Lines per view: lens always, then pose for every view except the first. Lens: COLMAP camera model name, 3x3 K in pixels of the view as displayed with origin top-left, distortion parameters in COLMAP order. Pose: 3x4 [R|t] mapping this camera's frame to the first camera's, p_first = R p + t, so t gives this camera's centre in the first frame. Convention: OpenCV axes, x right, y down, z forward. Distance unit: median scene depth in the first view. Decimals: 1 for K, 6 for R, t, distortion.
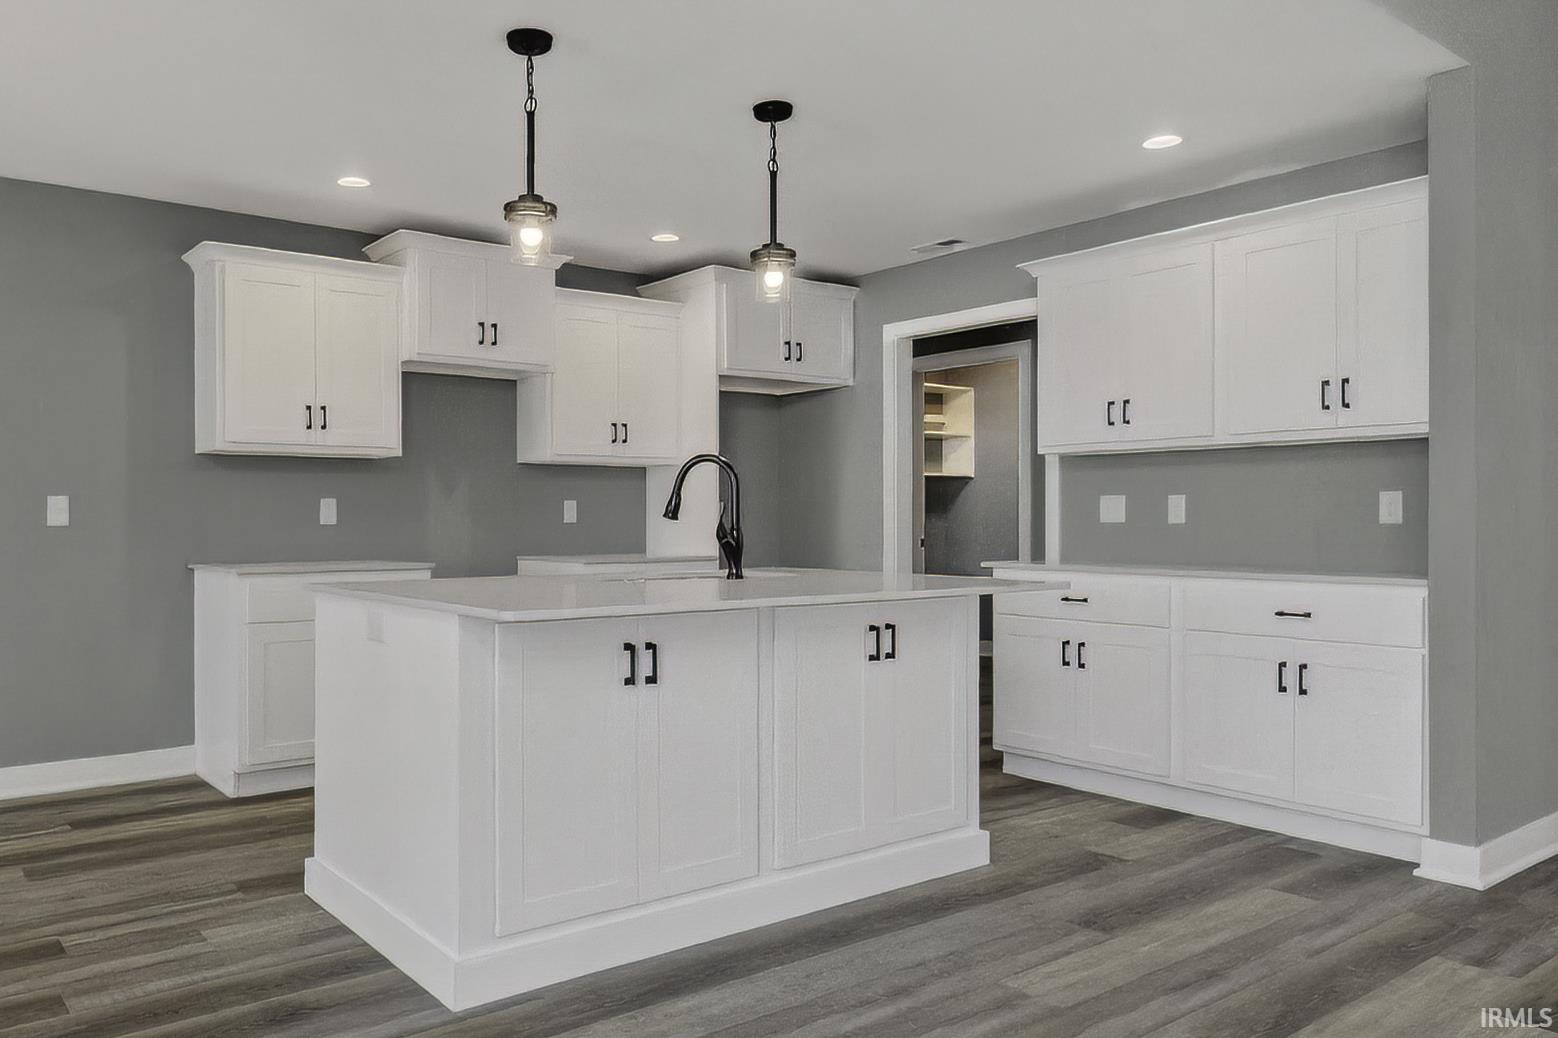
lens RADIAL K [[1125.9, 0, 631.3], [0, 1125.9, 523.0], [0, 0, 1]] dist [0.004218, -0.010539]
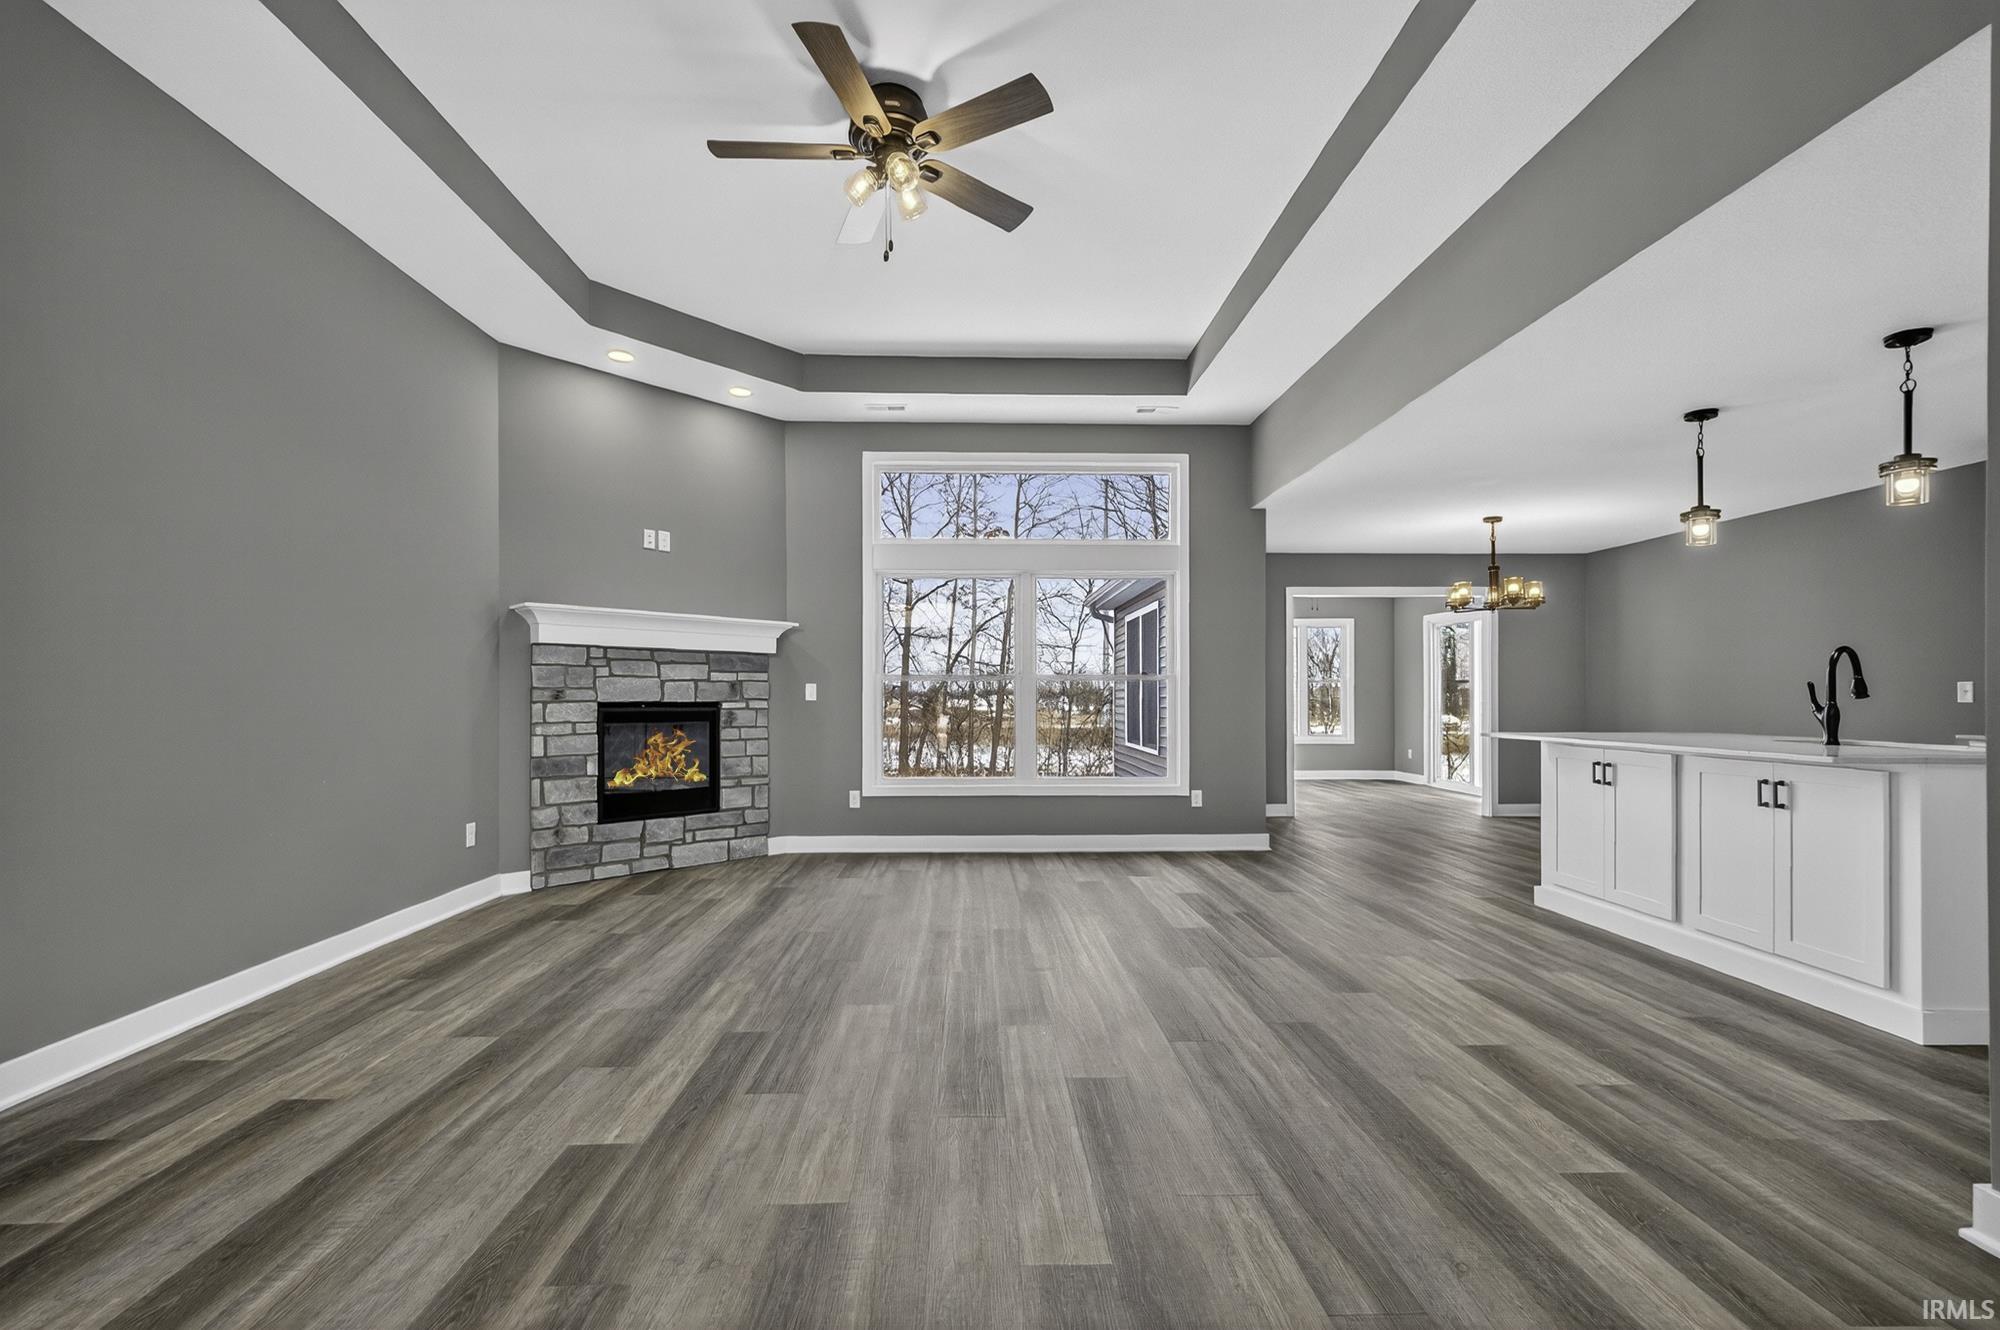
lens RADIAL K [[869.8, 0, 995.4], [0, 869.8, 694.0], [0, 0, 1]] dist [0.023129, -0.007491]
pose [[-0.540145, -0.001766, -0.841570, 1.159295], [-0.002589, 0.999997, -0.000436, -0.003818], [0.841568, 0.001944, -0.540148, 0.597744]]
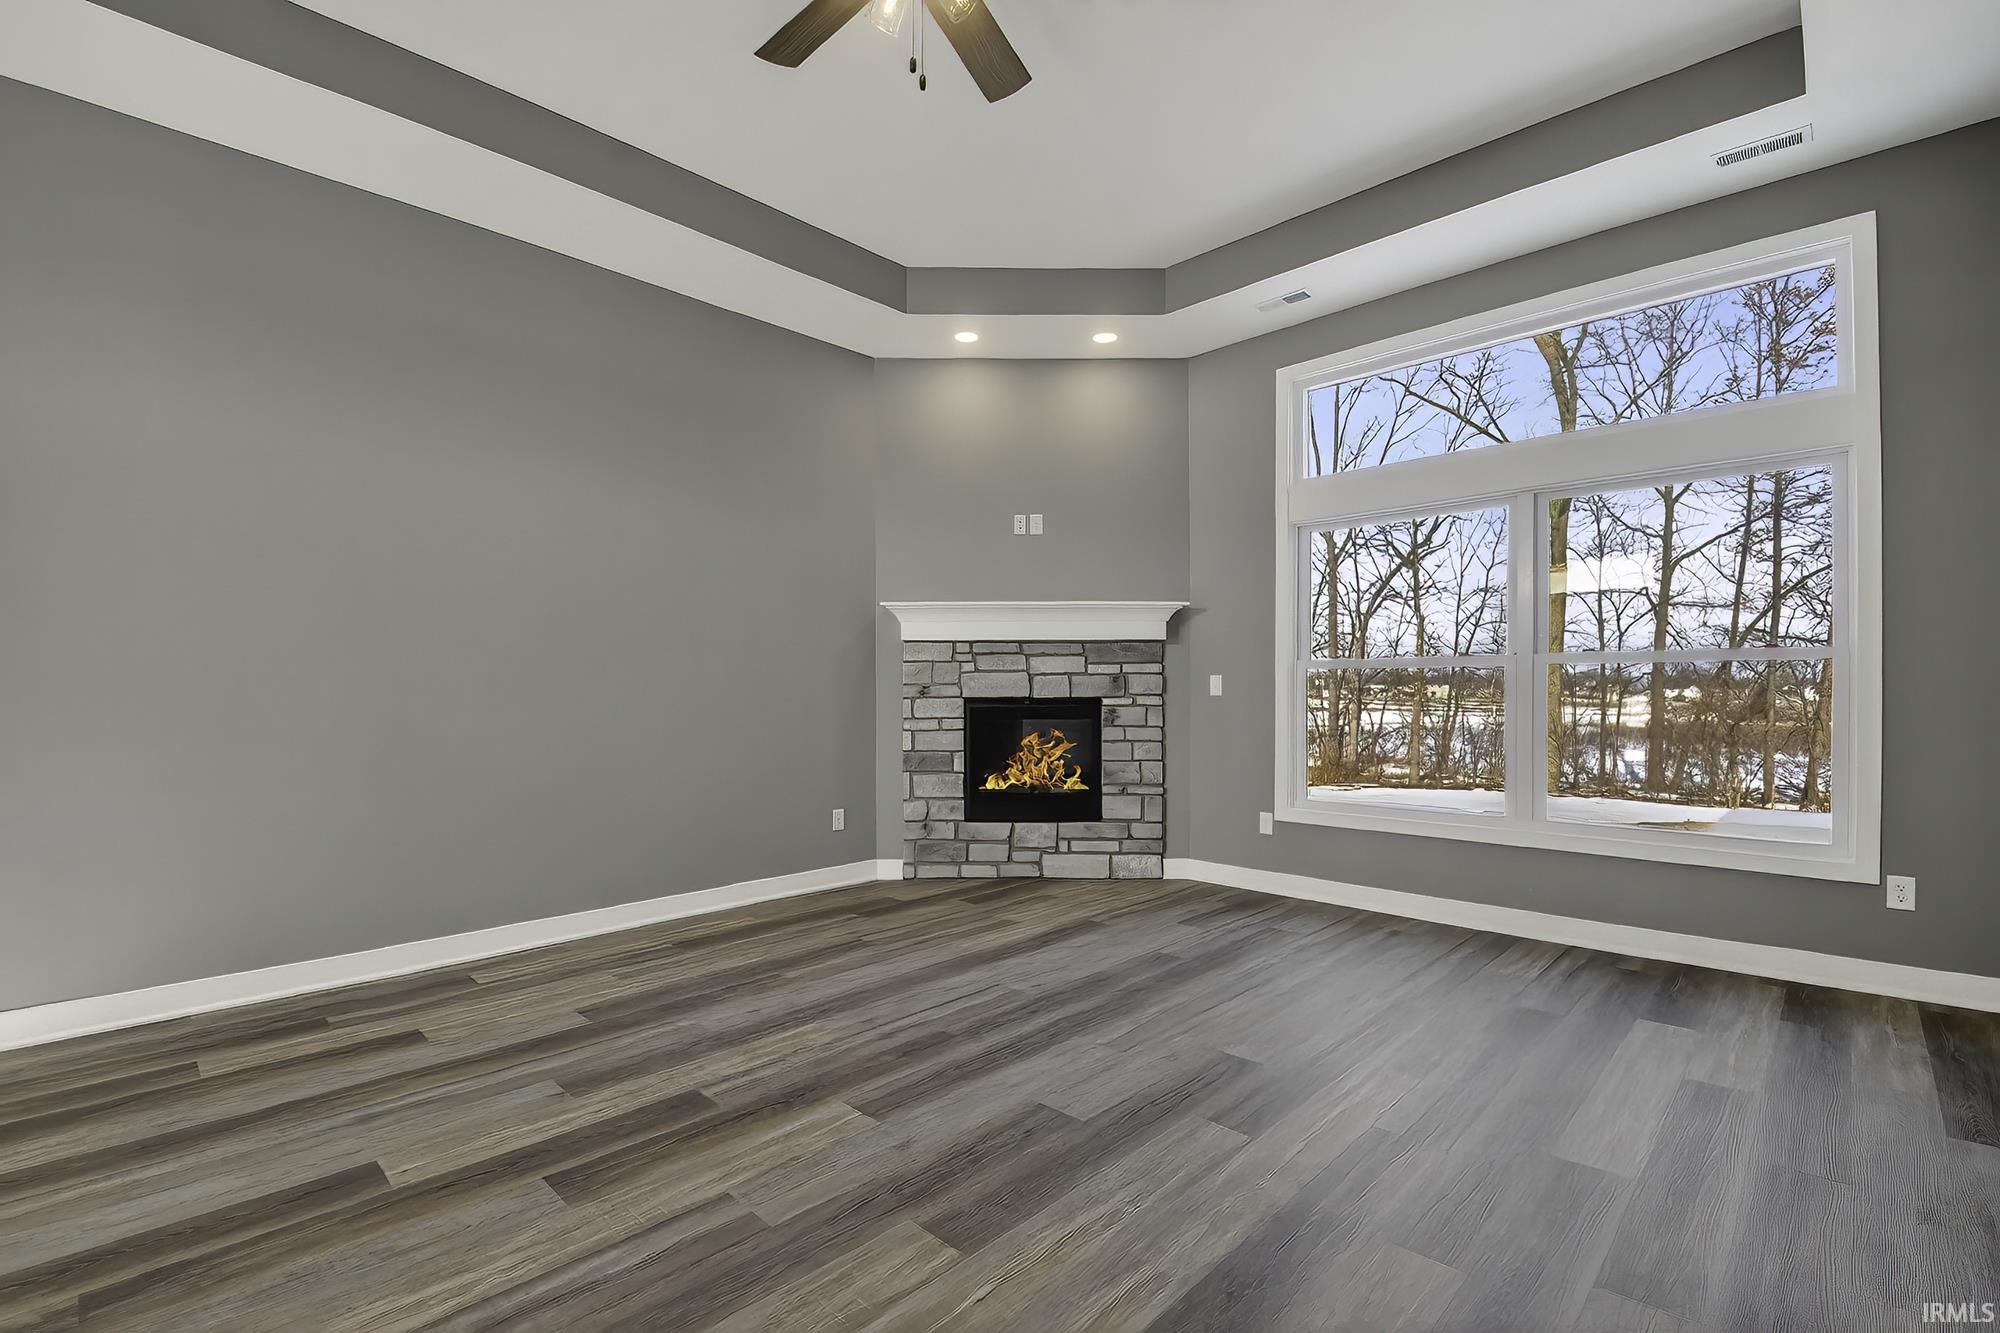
lens RADIAL K [[872.6, 0, 1000.1], [0, 872.6, 698.6], [0, 0, 1]] dist [0.012566, -0.019758]
pose [[-0.981948, 0.007730, -0.188991, 0.634508], [0.005248, 0.999893, 0.013629, -0.006440], [0.189077, 0.012392, -0.981884, 0.655550]]
